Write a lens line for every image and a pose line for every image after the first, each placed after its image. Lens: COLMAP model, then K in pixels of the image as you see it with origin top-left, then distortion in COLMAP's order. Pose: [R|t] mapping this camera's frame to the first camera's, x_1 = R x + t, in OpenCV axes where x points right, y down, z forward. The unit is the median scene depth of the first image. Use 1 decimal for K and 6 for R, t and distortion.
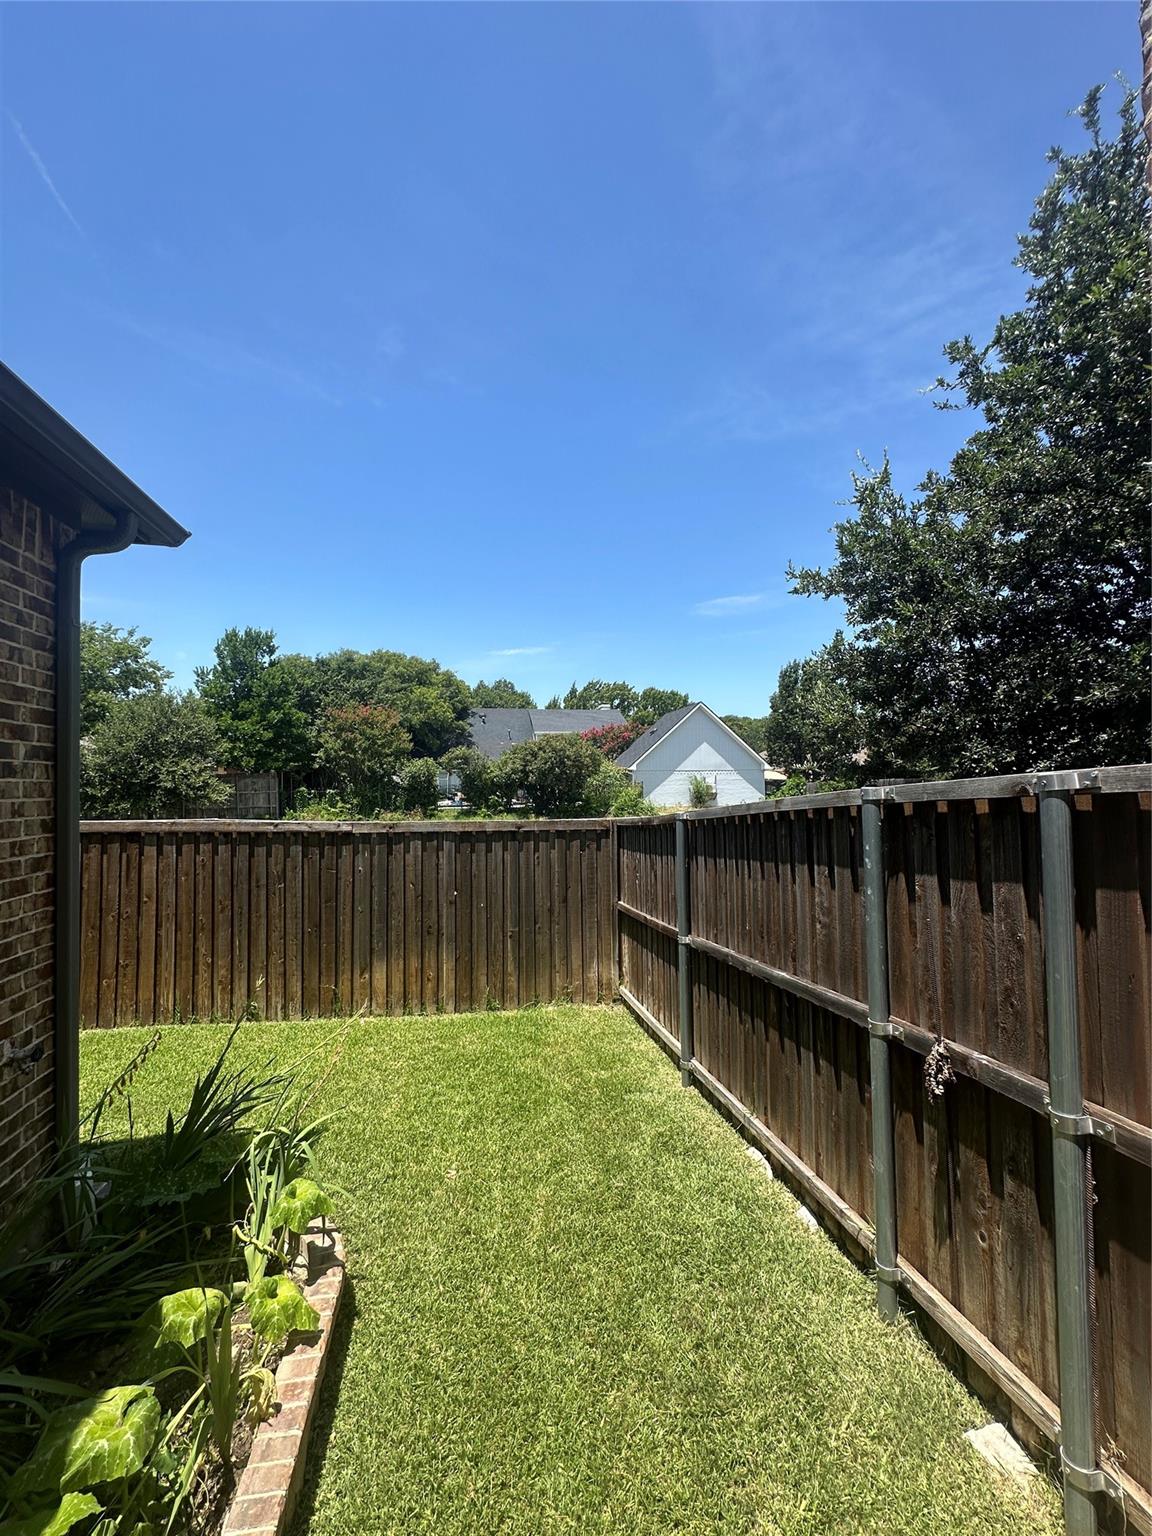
lens RADIAL K [[613.9, 0, 575.9], [0, 613.9, 765.8], [0, 0, 1]] dist [-0.002260, 0.000494]
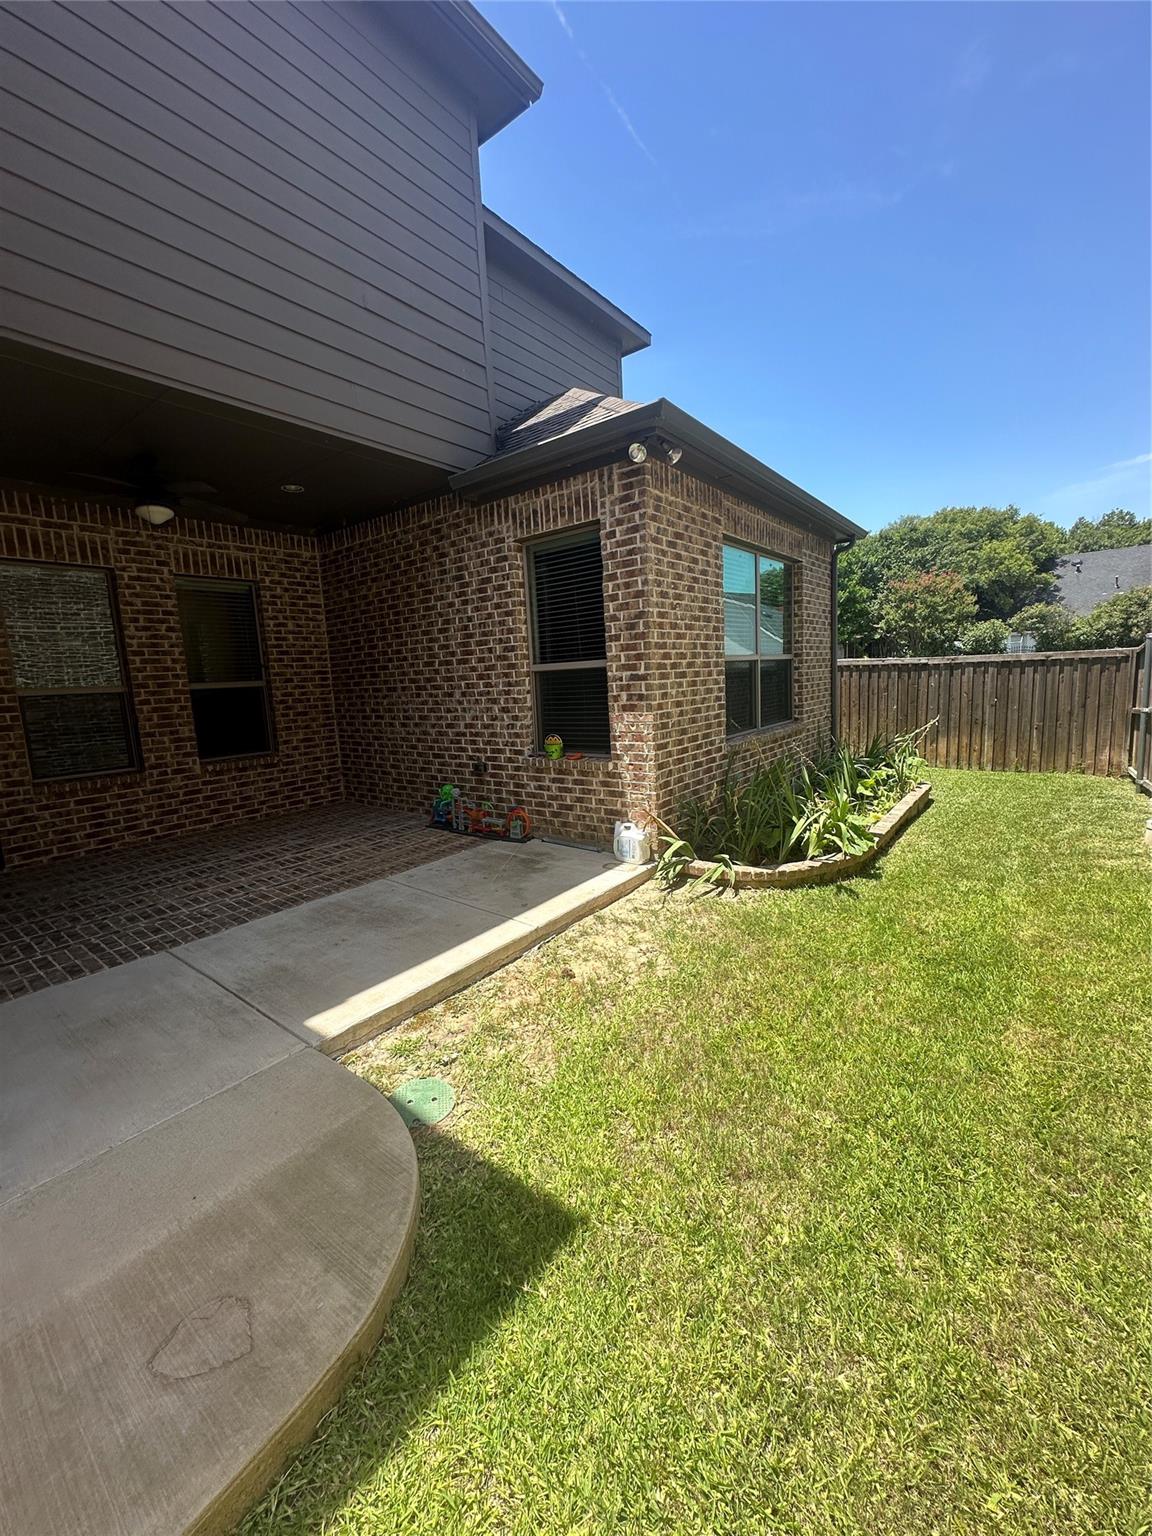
lens RADIAL K [[613.9, 0, 575.9], [0, 613.9, 765.8], [0, 0, 1]] dist [-0.002260, 0.000494]
pose [[0.670366, 0.083015, -0.737372, 0.052150], [0.065497, 0.983224, 0.170239, 0.005978], [0.739134, -0.162418, 0.653683, -0.175863]]
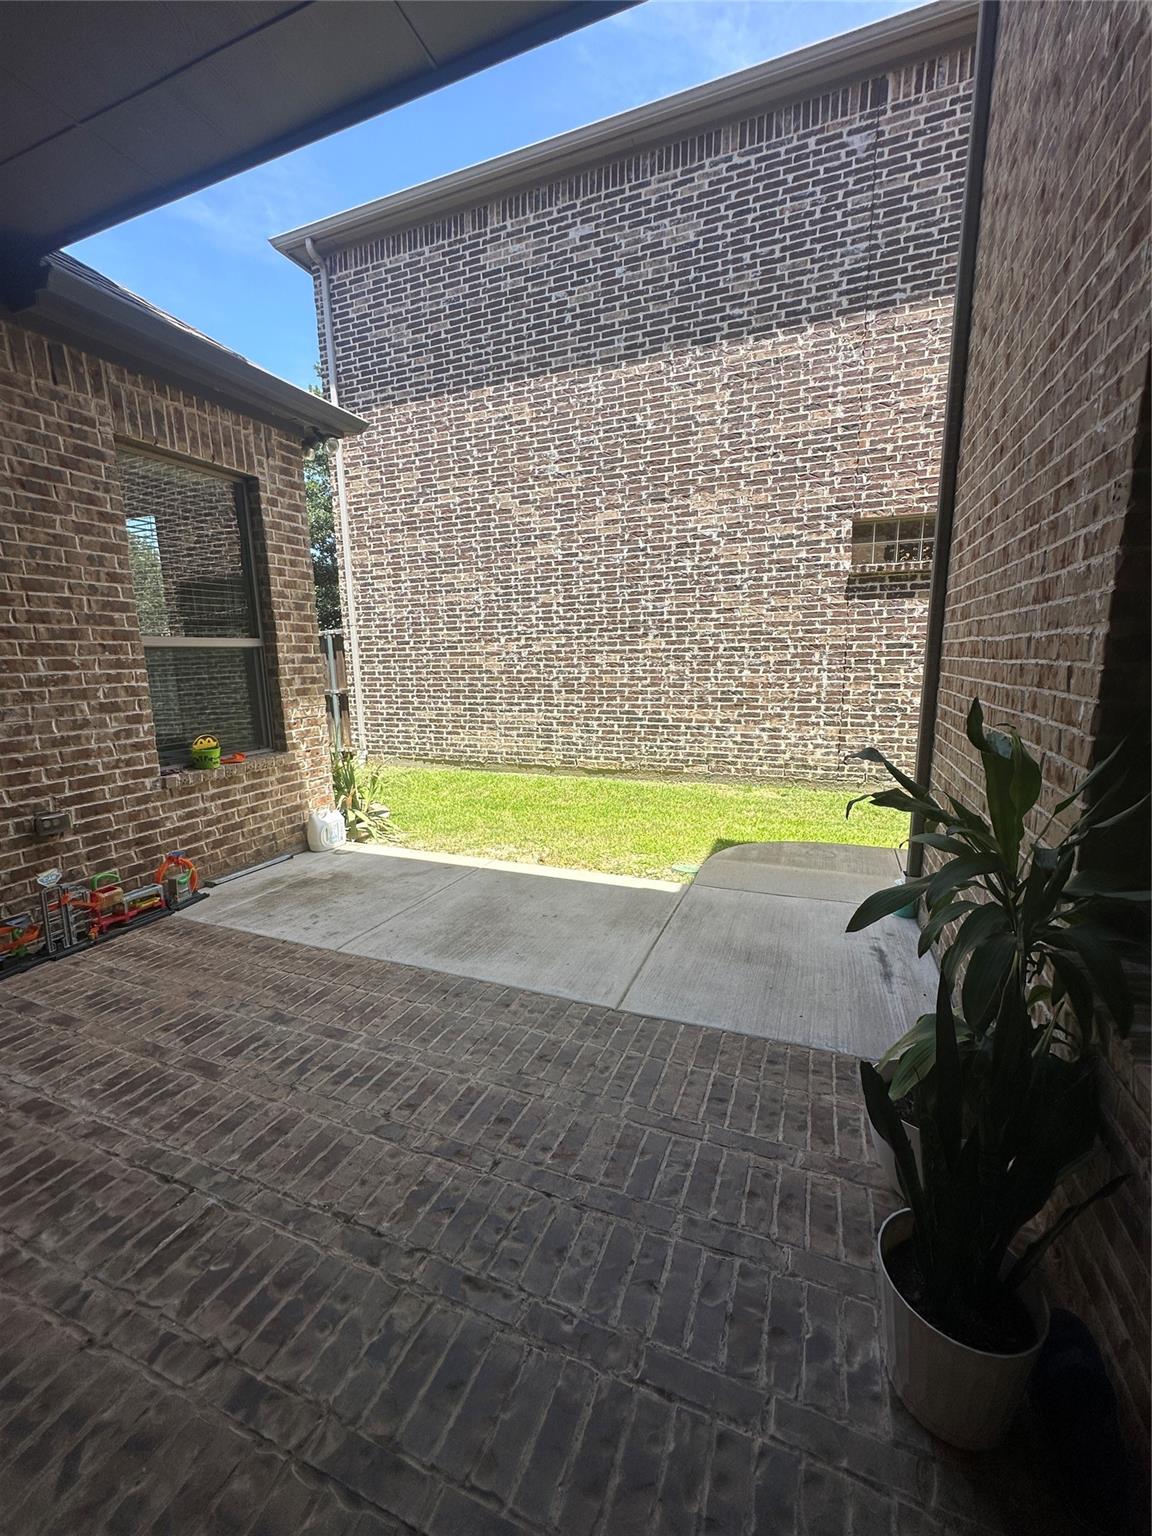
lens RADIAL K [[613.9, 0, 575.9], [0, 613.9, 765.8], [0, 0, 1]] dist [-0.002260, 0.000494]
pose [[0.526081, -0.148092, 0.837441, -0.522089], [-0.013327, 0.983165, 0.182234, 0.013355], [-0.850330, -0.107031, 0.515251, -0.236014]]
